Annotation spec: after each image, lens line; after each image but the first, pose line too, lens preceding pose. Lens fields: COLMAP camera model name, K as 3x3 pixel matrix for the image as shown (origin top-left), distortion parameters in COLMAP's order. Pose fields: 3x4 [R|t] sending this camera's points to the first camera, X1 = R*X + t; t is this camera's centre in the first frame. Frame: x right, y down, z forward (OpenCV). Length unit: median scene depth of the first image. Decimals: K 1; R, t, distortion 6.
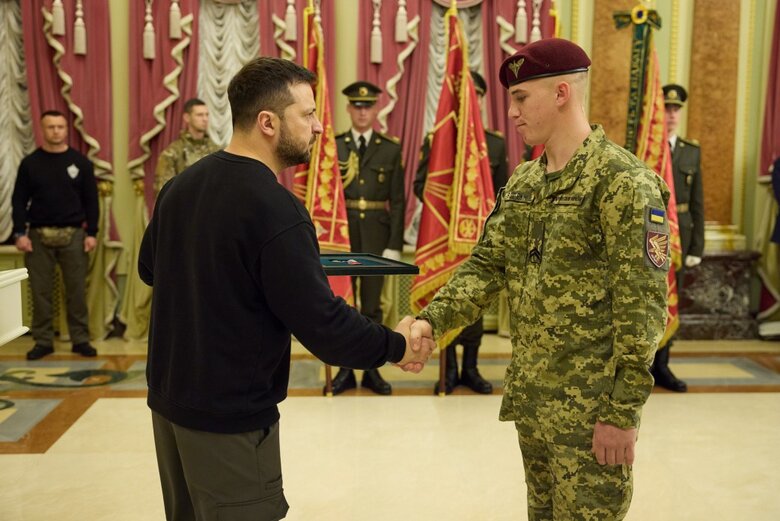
lens RADIAL K [[867.1, 0, 378.5], [0, 867.1, 243.6], [0, 0, 1]] dist [0.023109, 0.026634]
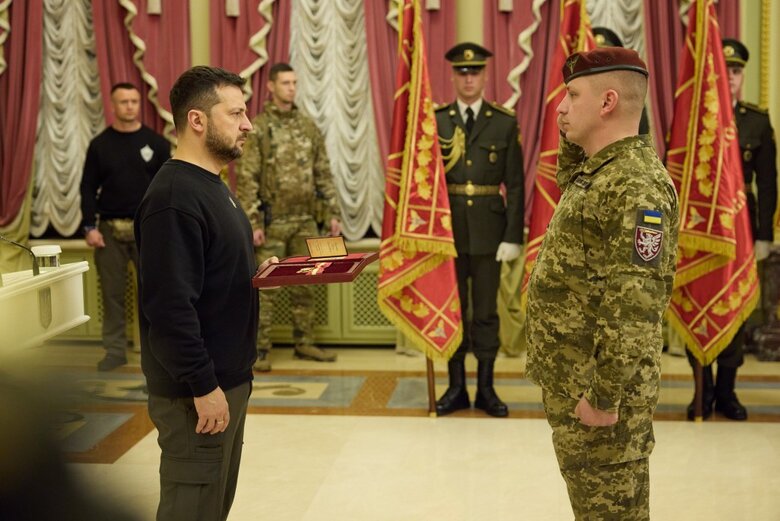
lens RADIAL K [[1357.7, 0, 386.3], [0, 1357.7, 242.4], [0, 0, 1]] dist [0.013186, -0.075445]
pose [[0.984280, -0.002548, -0.176596, 0.110858], [0.003327, 0.999986, 0.004116, 0.000108], [0.176583, -0.004639, 0.984275, -0.259039]]
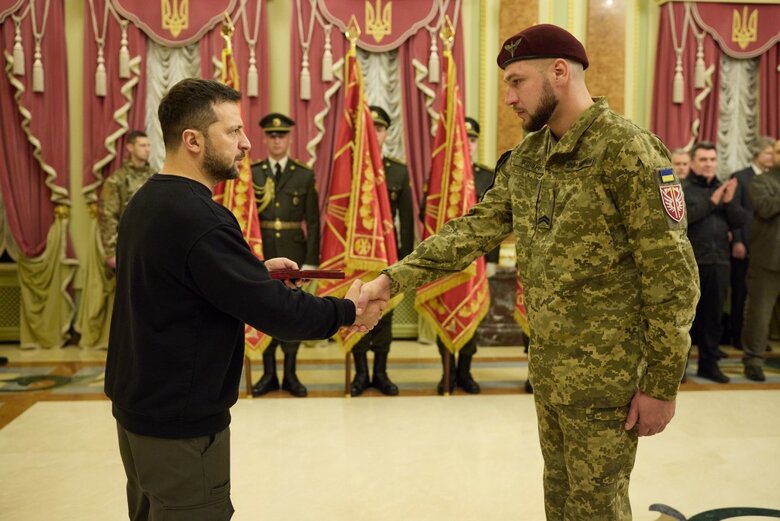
lens RADIAL K [[745.2, 0, 390.1], [0, 745.2, 244.7], [0, 0, 1]] dist [-0.015263, 0.023904]
pose [[0.999681, -0.002029, 0.025163, 0.082832], [0.002600, 0.999739, -0.022699, 0.001515], [-0.025110, 0.022757, 0.999426, 0.038804]]
